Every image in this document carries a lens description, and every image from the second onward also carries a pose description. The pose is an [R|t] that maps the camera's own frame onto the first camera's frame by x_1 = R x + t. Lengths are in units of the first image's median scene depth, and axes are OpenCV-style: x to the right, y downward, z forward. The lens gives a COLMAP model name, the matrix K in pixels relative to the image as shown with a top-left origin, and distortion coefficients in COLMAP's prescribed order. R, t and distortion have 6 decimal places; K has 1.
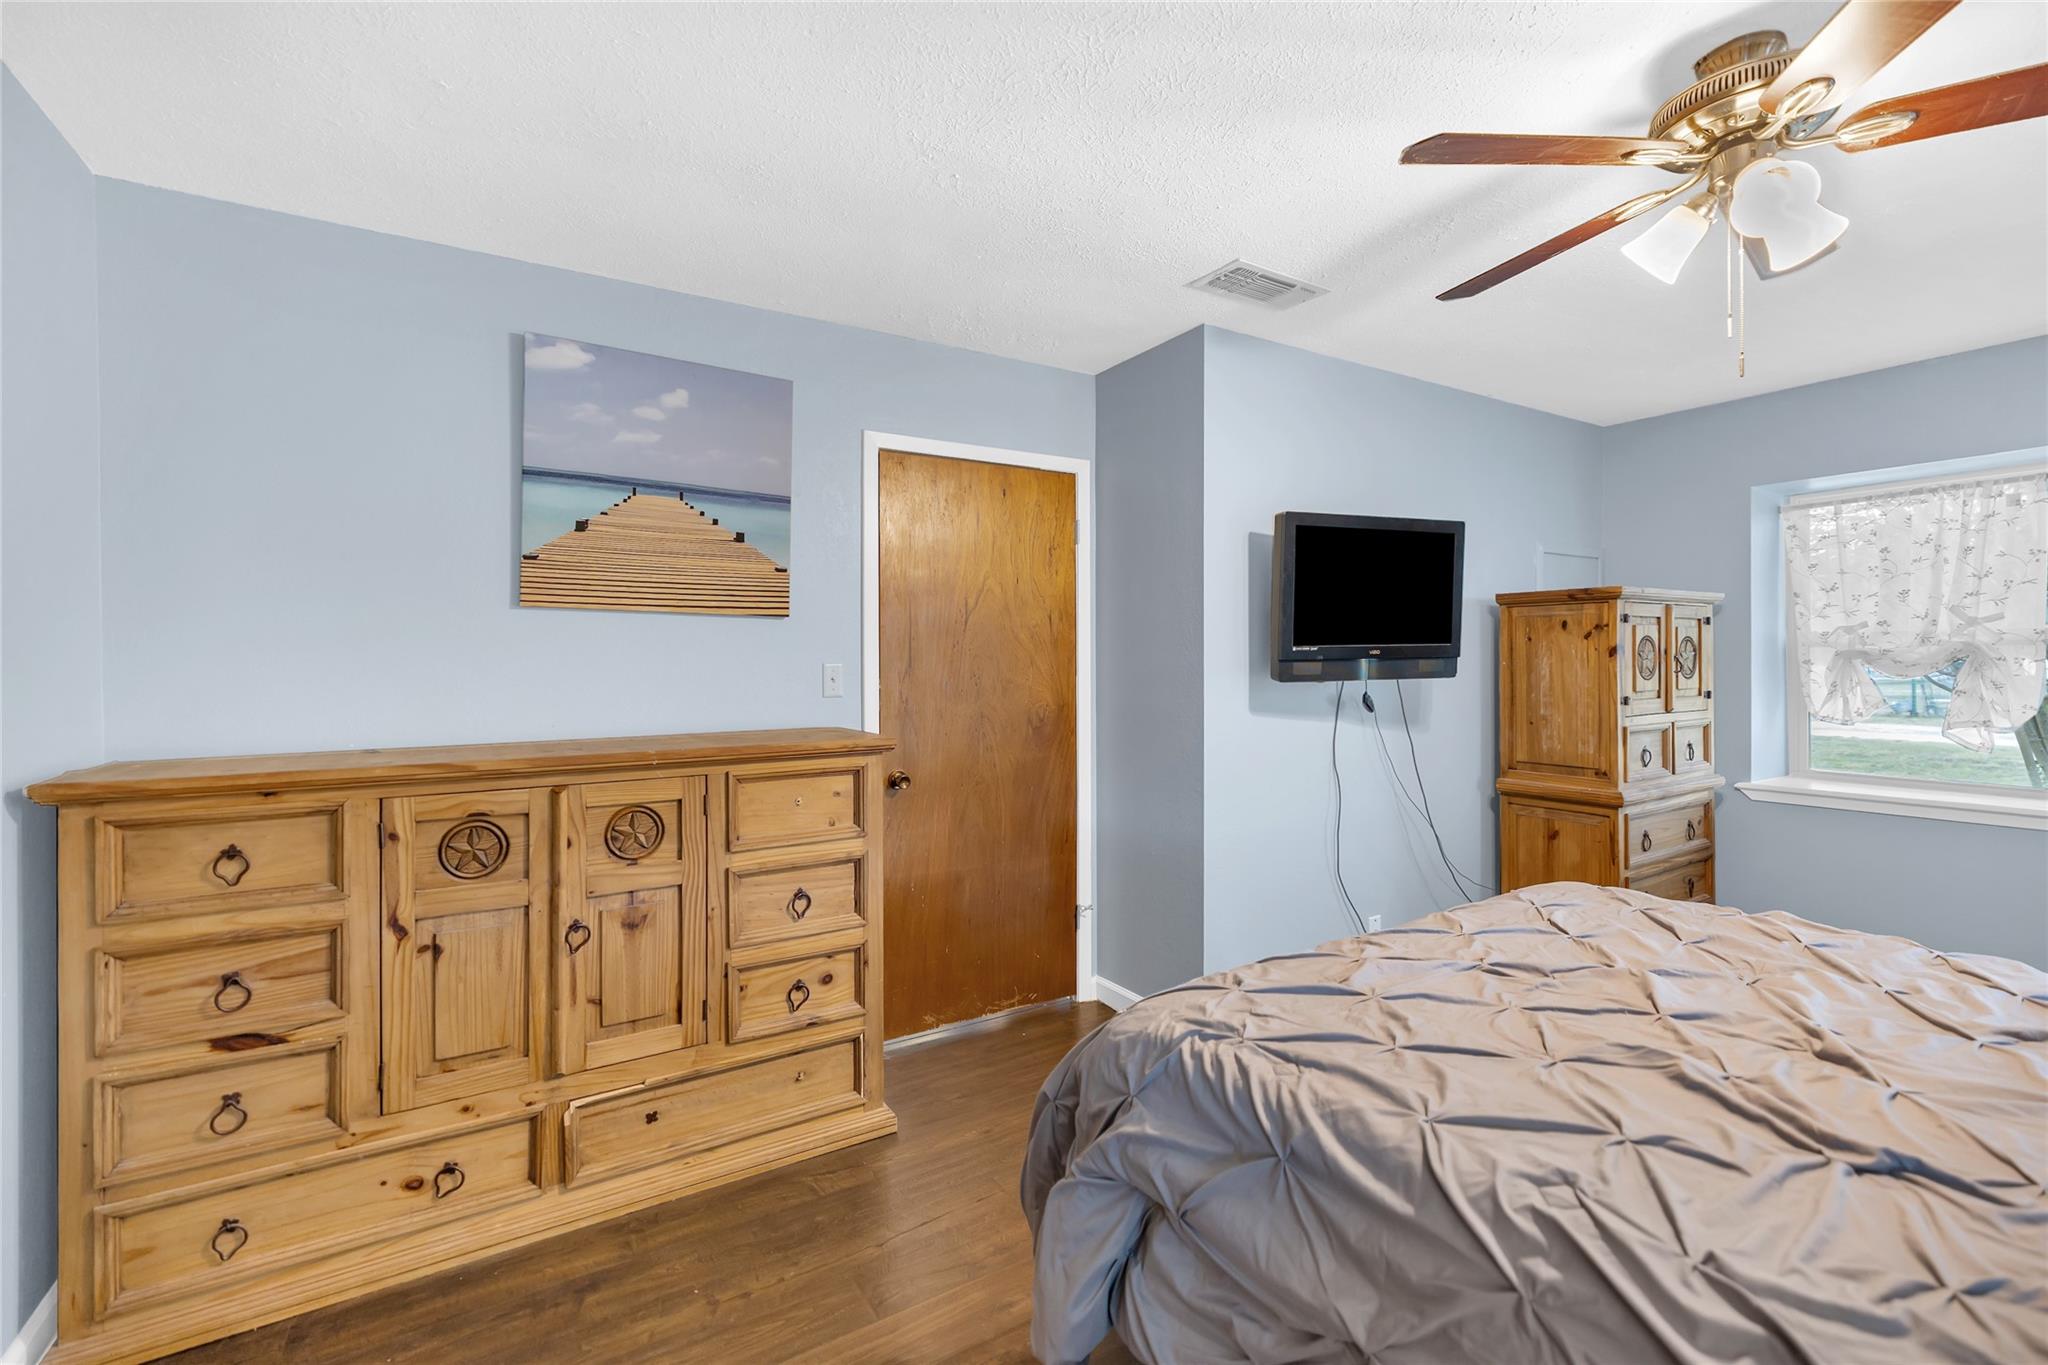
lens RADIAL K [[874.1, 0, 1030.6], [0, 874.1, 666.3], [0, 0, 1]] dist [0.003547, -0.000643]
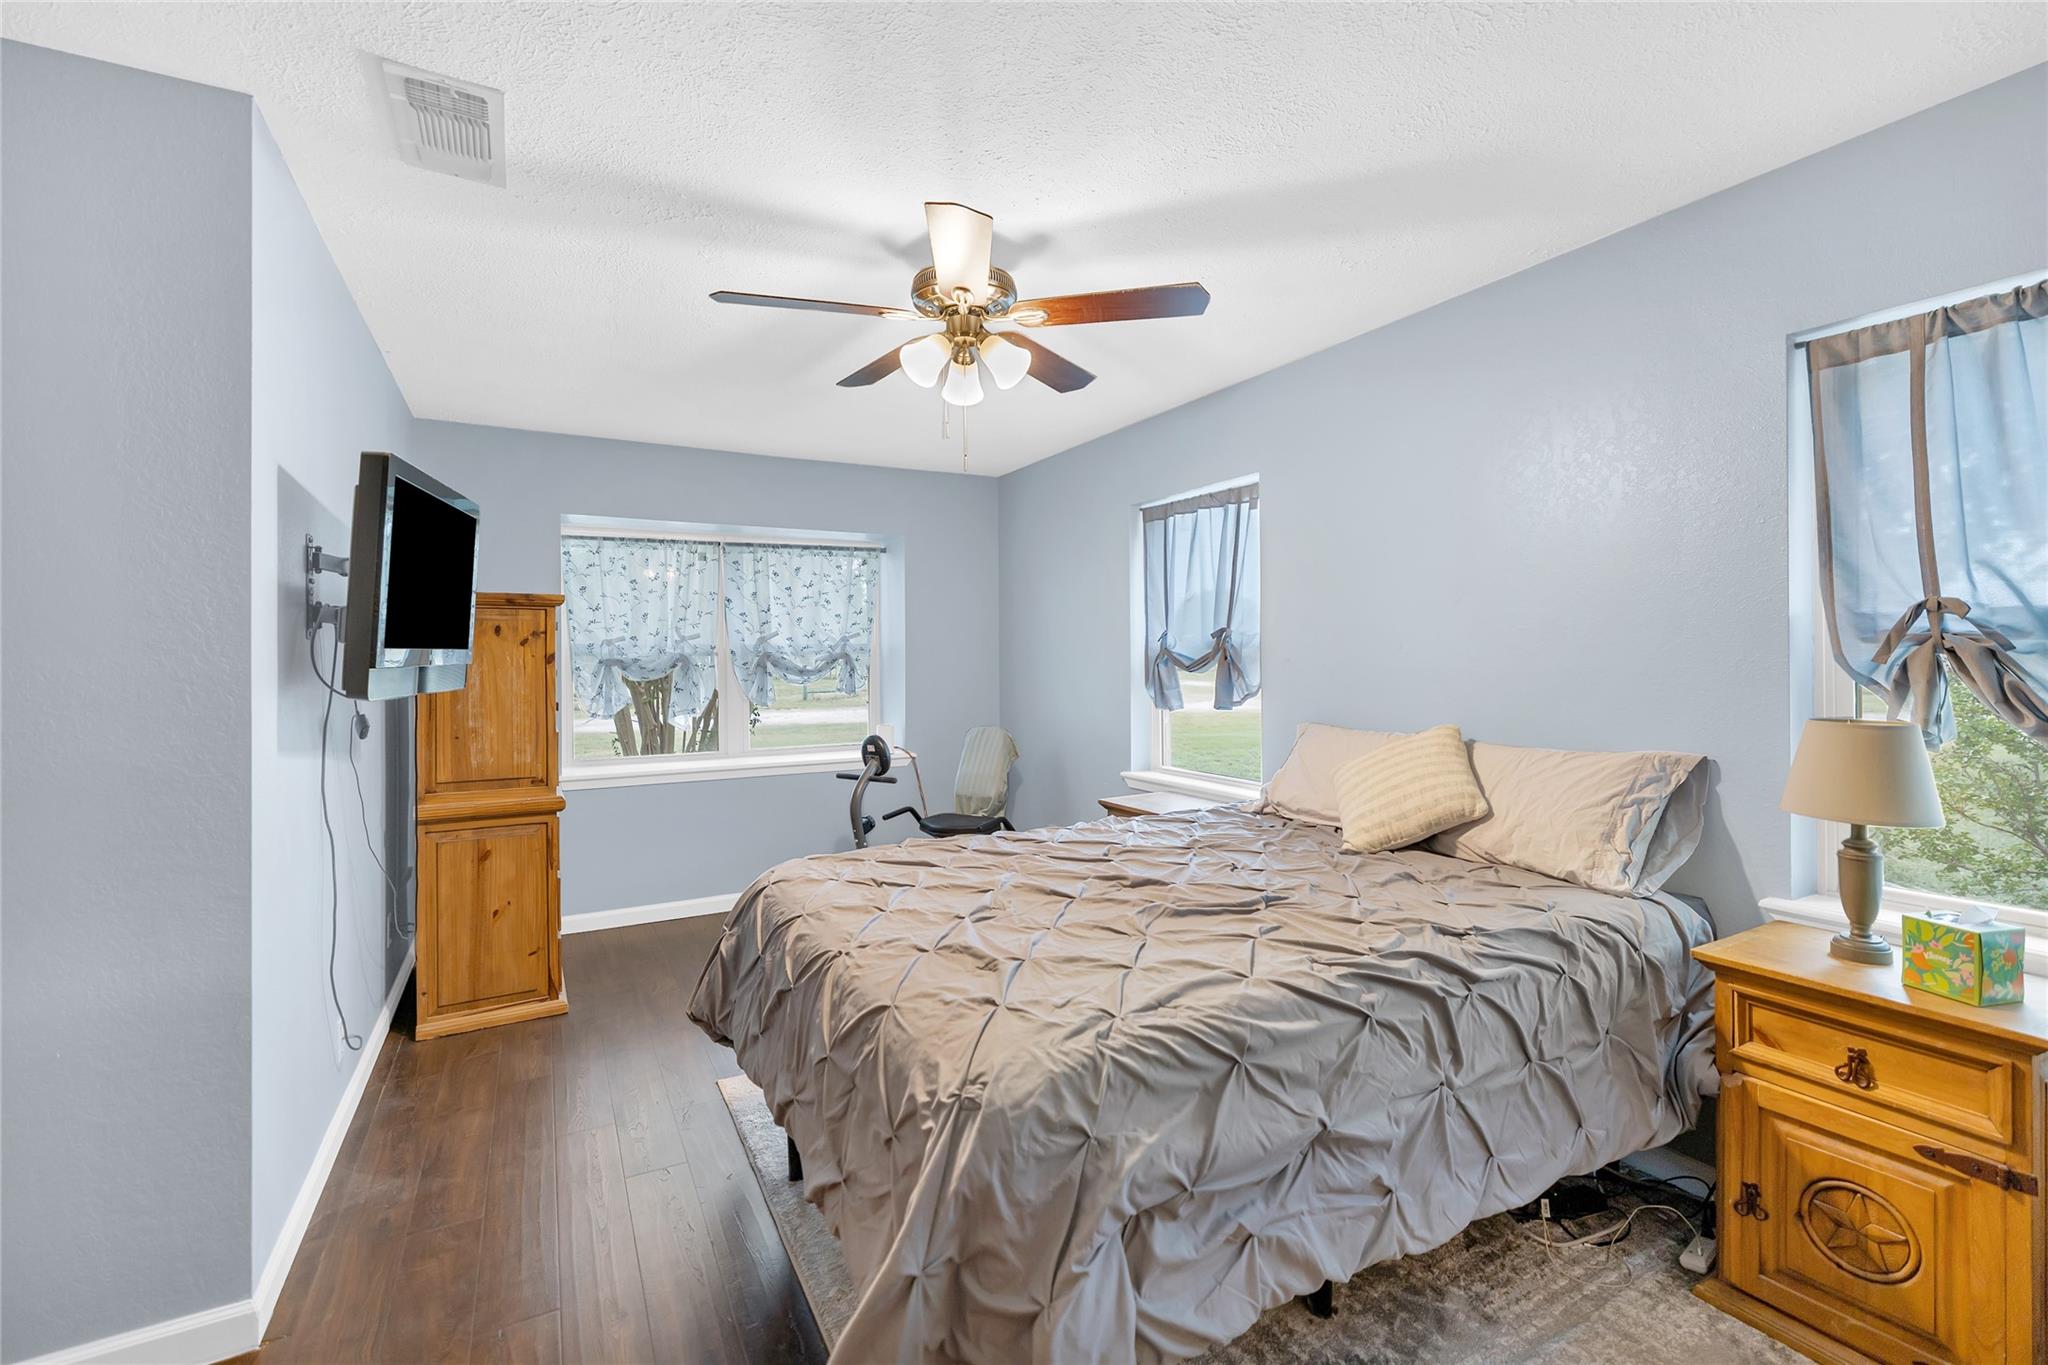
lens RADIAL K [[874.1, 0, 1026.5], [0, 874.1, 669.7], [0, 0, 1]] dist [0.003547, -0.000643]
pose [[0.068211, -0.005757, 0.997654, -0.294594], [0.013111, 0.999902, 0.004873, -0.001722], [-0.997585, 0.012747, 0.068279, 0.367277]]
